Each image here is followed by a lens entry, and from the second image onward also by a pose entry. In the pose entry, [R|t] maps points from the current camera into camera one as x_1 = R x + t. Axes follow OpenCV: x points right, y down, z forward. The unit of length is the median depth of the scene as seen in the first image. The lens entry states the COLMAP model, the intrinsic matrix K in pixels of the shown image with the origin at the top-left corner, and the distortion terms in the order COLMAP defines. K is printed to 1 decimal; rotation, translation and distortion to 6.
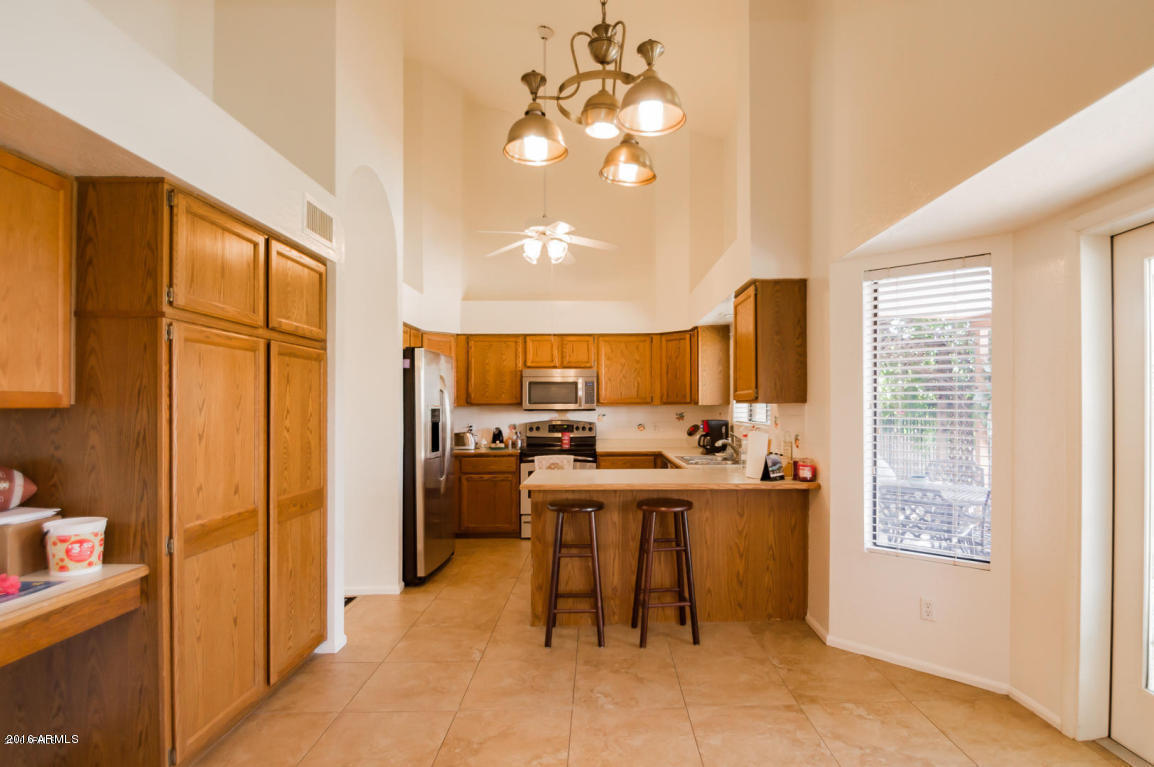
lens RADIAL K [[596.5, 0, 605.0], [0, 596.5, 403.3], [0, 0, 1]] dist [-0.006711, -0.001350]
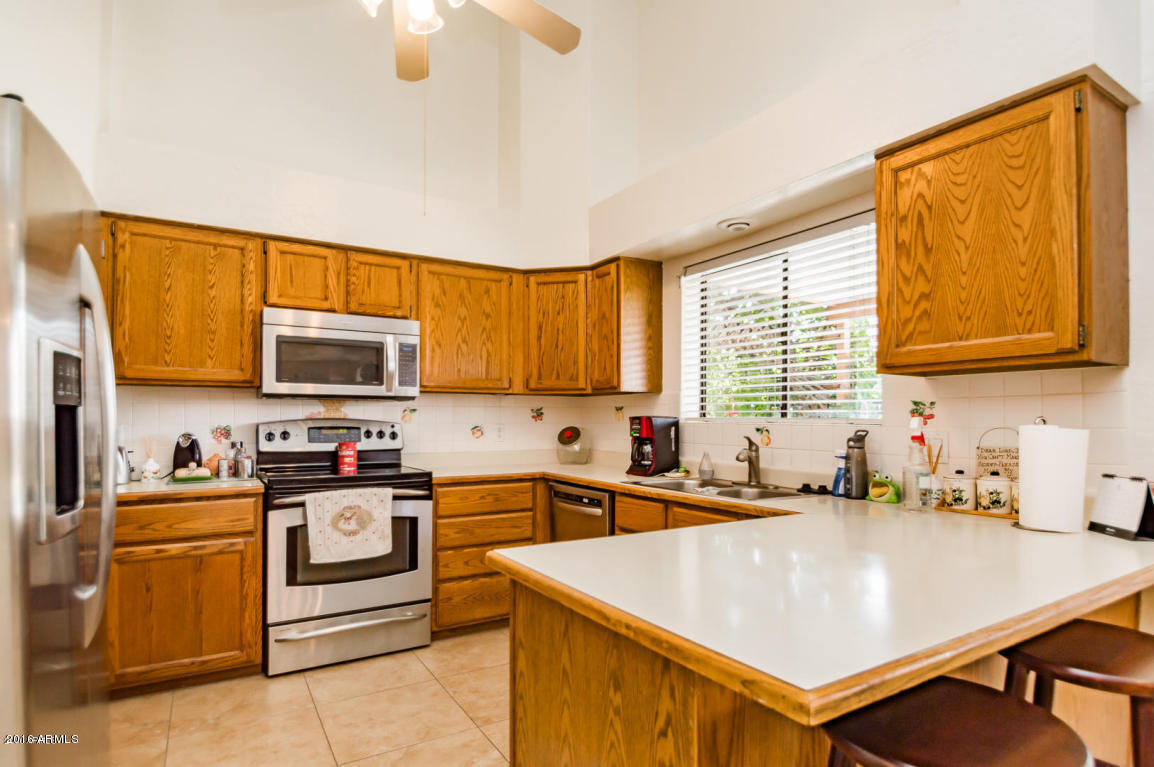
lens RADIAL K [[596.5, 0, 581.2], [0, 596.5, 416.8], [0, 0, 1]] dist [-0.006711, -0.001350]
pose [[0.858560, 0.006492, 0.512672, -0.220947], [-0.007794, 0.999970, 0.000391, 0.035726], [-0.512654, -0.004332, 0.858584, 0.643148]]
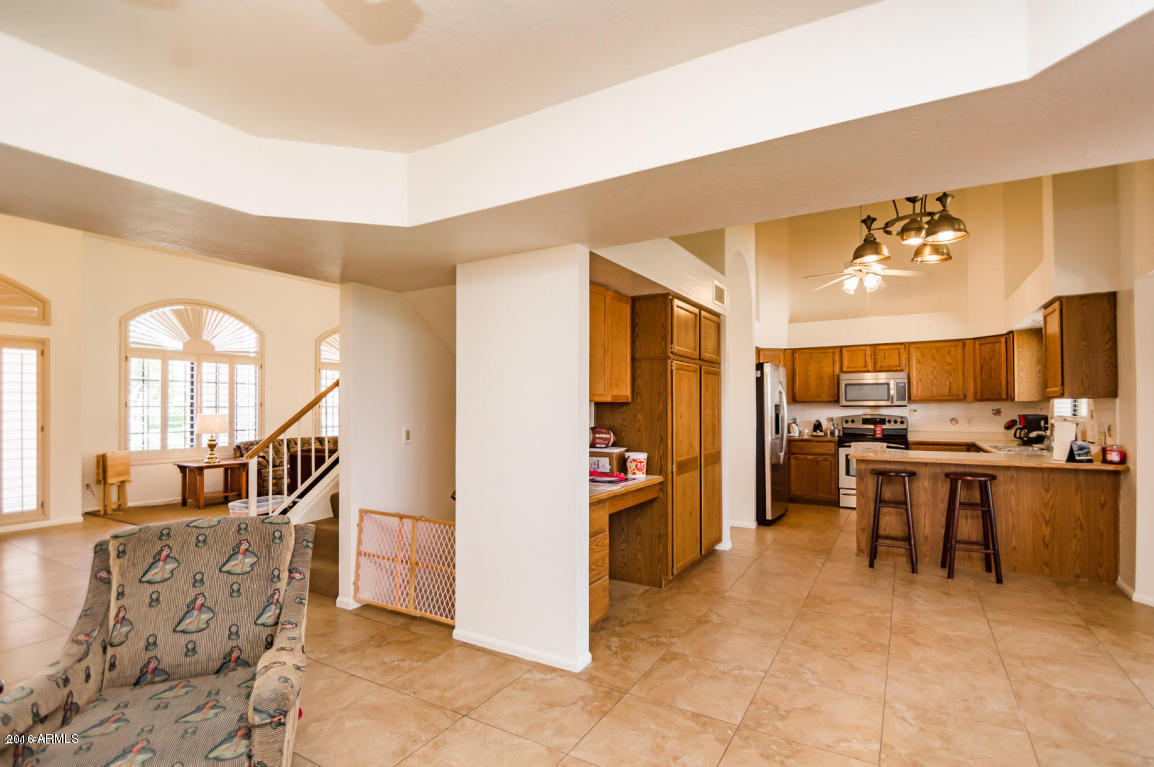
lens RADIAL K [[536.4, 0, 589.0], [0, 536.4, 399.6], [0, 0, 1]] dist [0.009213, -0.010546]
pose [[0.853740, -0.006921, -0.520654, 0.000958], [0.003642, 0.999967, -0.007320, 0.005150], [0.520687, 0.004354, 0.853736, -0.336135]]
